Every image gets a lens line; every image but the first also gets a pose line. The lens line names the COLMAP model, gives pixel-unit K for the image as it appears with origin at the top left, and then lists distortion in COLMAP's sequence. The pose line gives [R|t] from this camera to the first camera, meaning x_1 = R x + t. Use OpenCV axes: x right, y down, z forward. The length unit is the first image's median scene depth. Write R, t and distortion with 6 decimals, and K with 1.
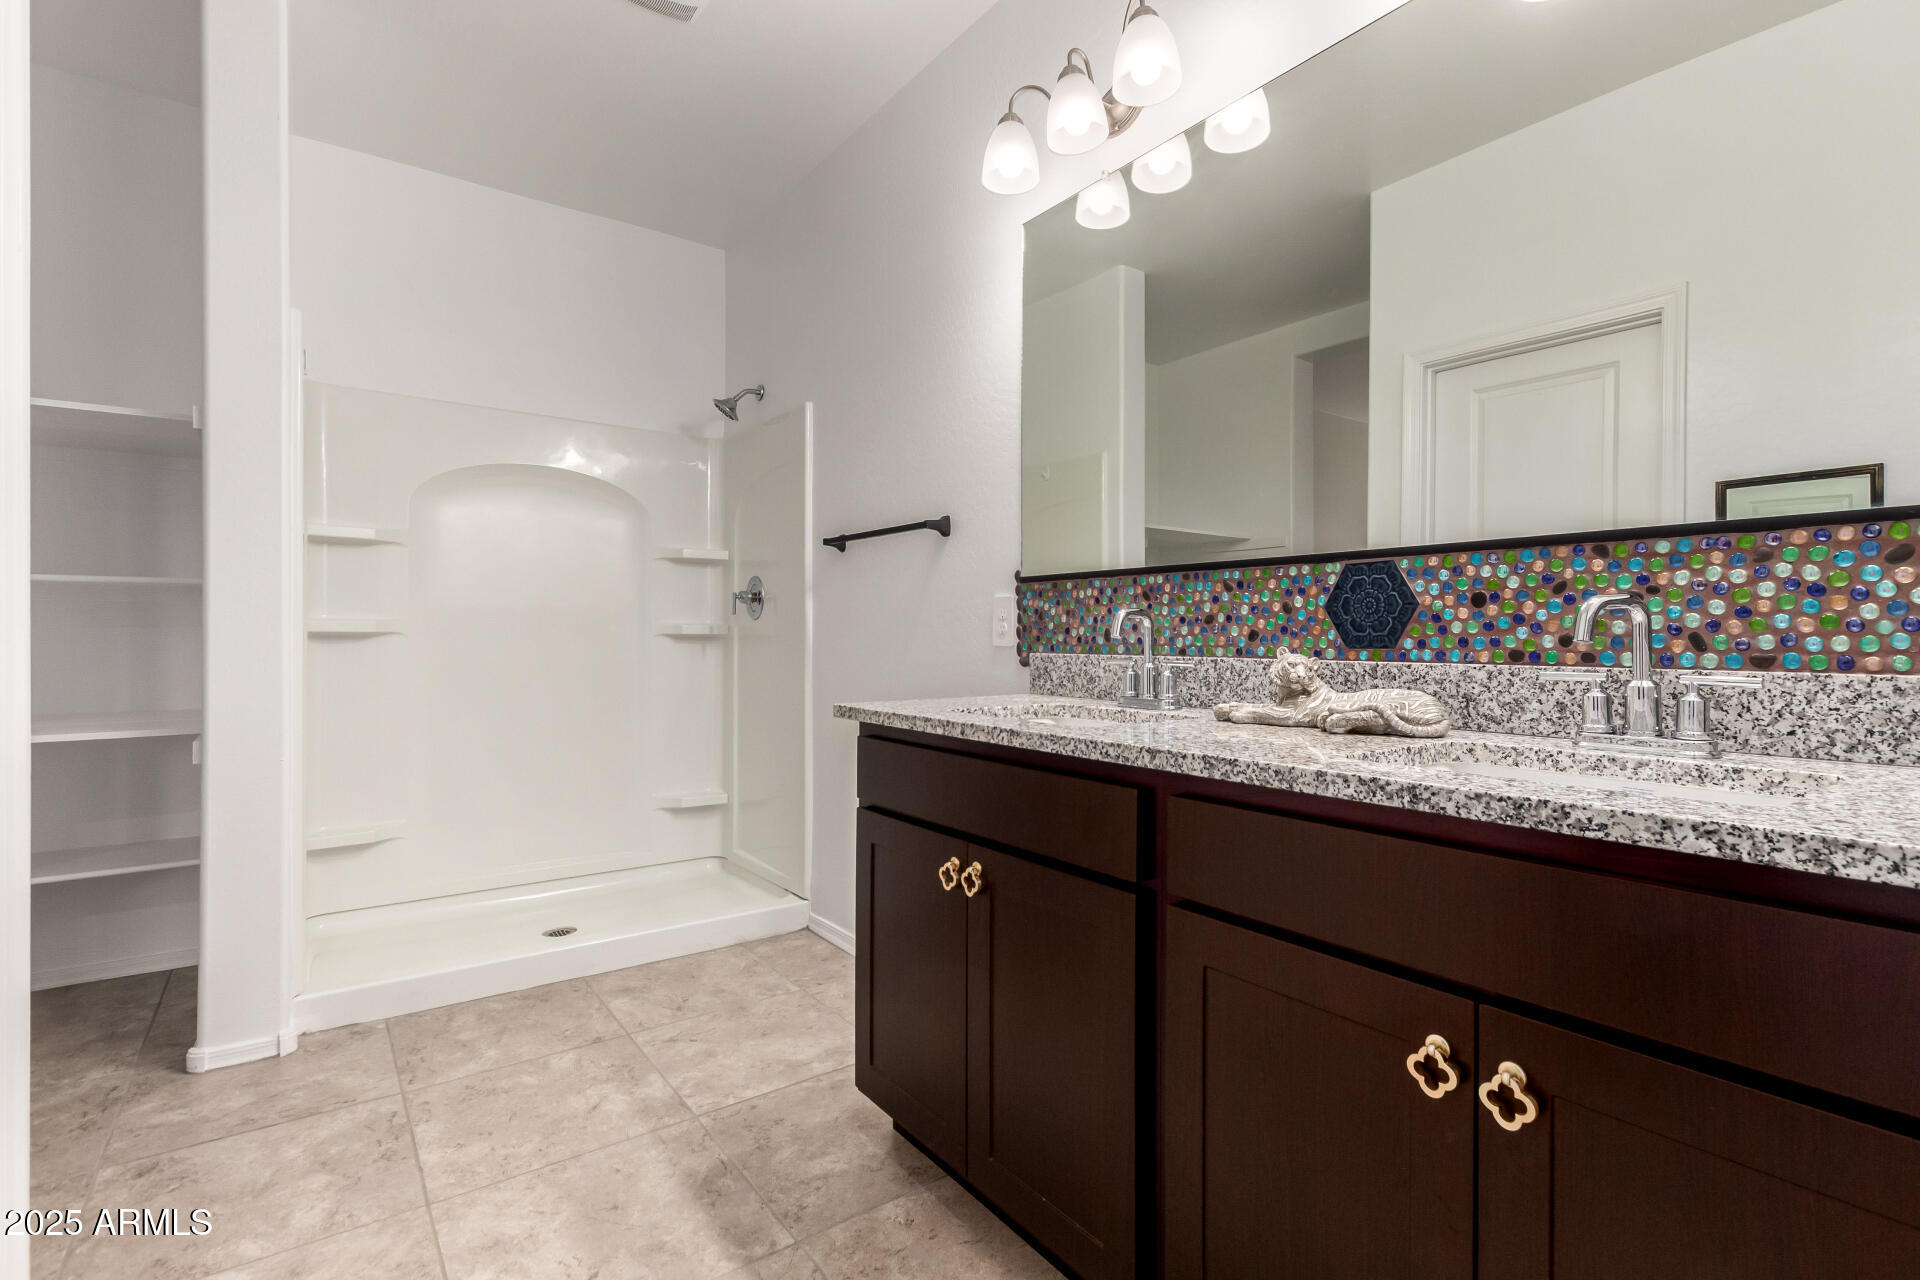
lens RADIAL K [[896.8, 0, 974.5], [0, 896.8, 640.6], [0, 0, 1]] dist [0.012905, -0.004173]
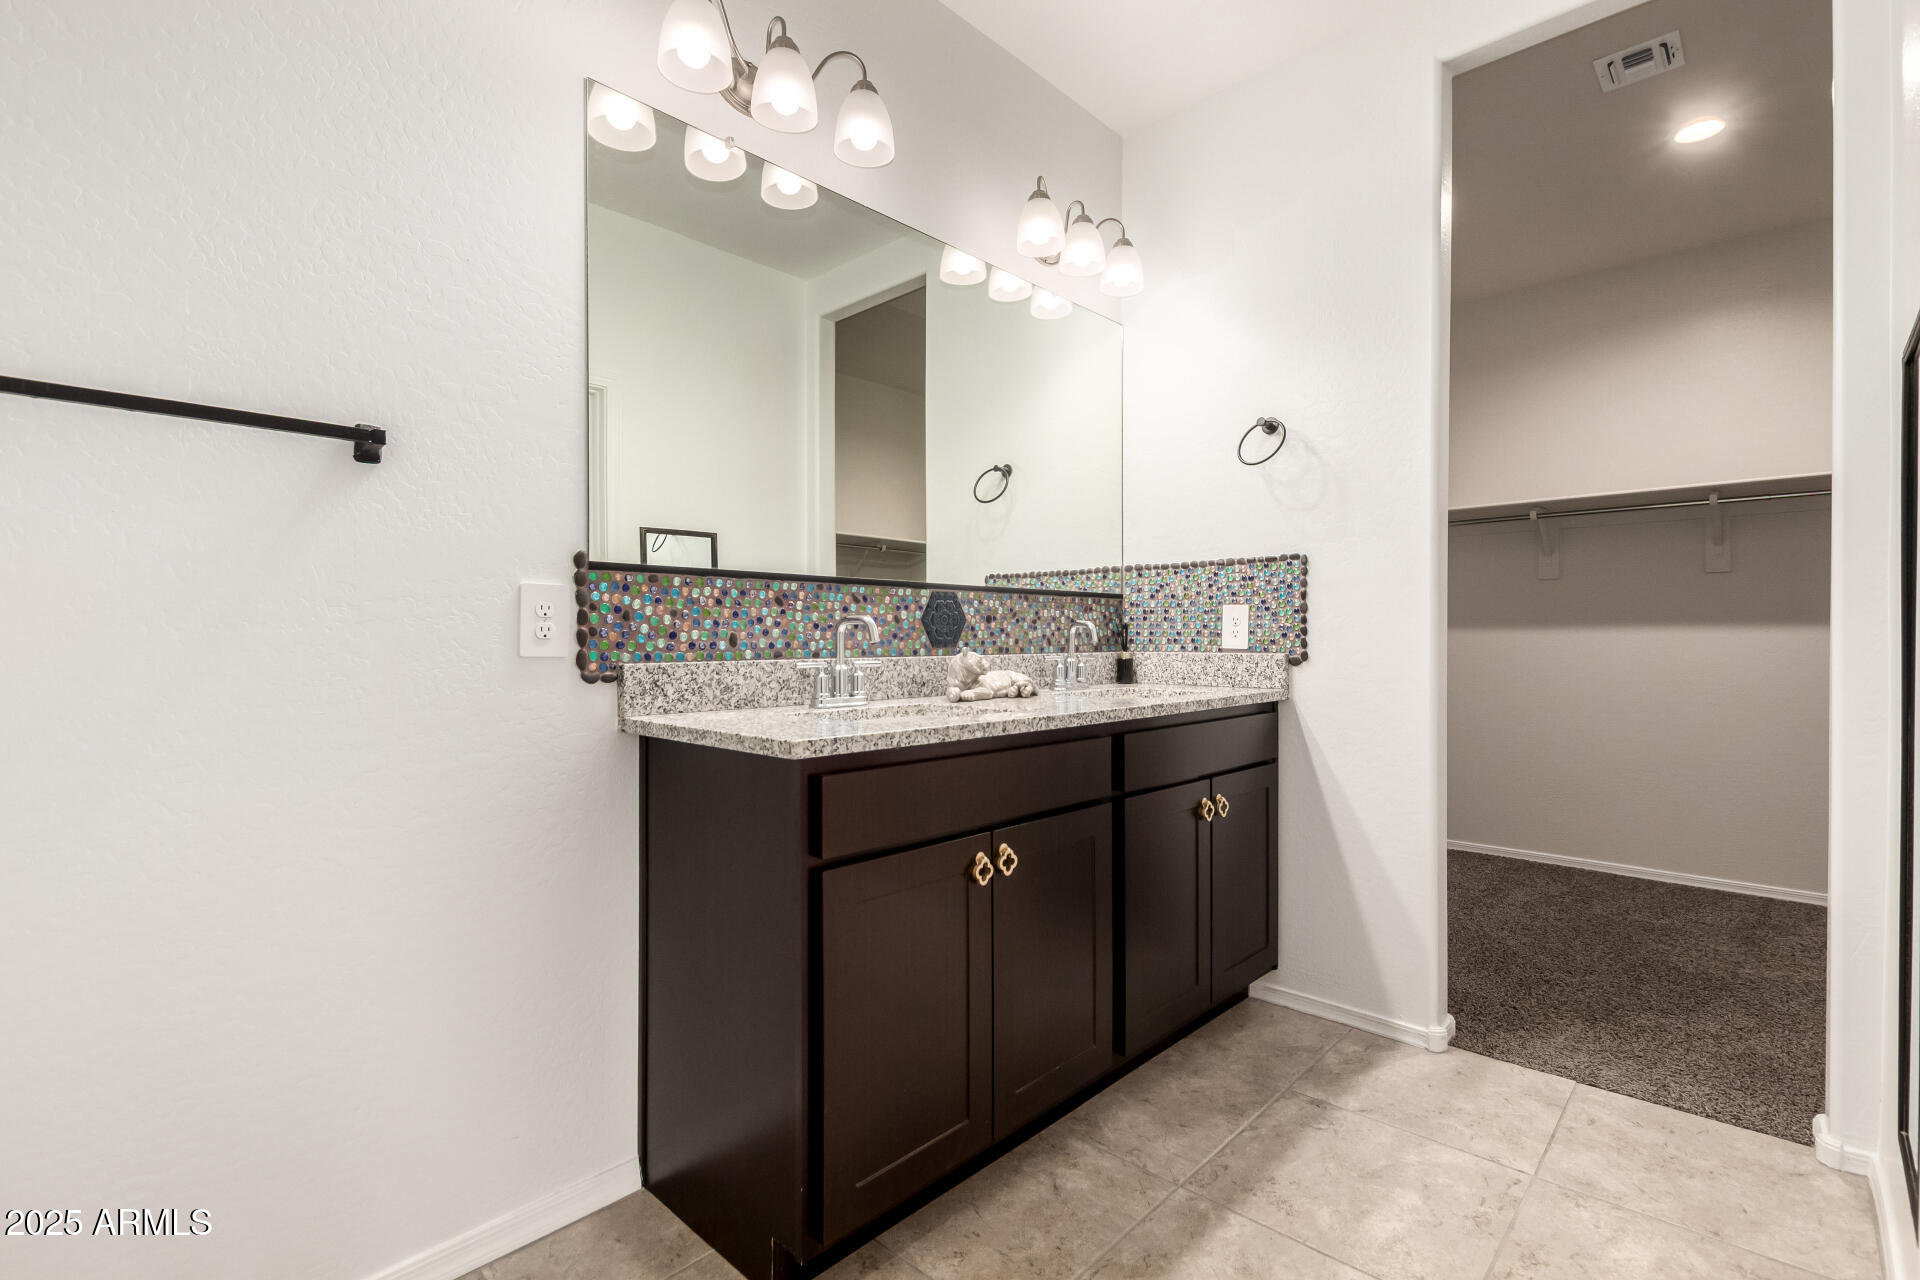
lens RADIAL K [[896.8, 0, 967.8], [0, 896.8, 637.3], [0, 0, 1]] dist [0.012905, -0.004173]
pose [[-0.182333, -0.004246, 0.983228, -0.989398], [0.004162, 0.999978, 0.005090, -0.015079], [-0.983228, 0.005020, -0.182311, 1.133613]]
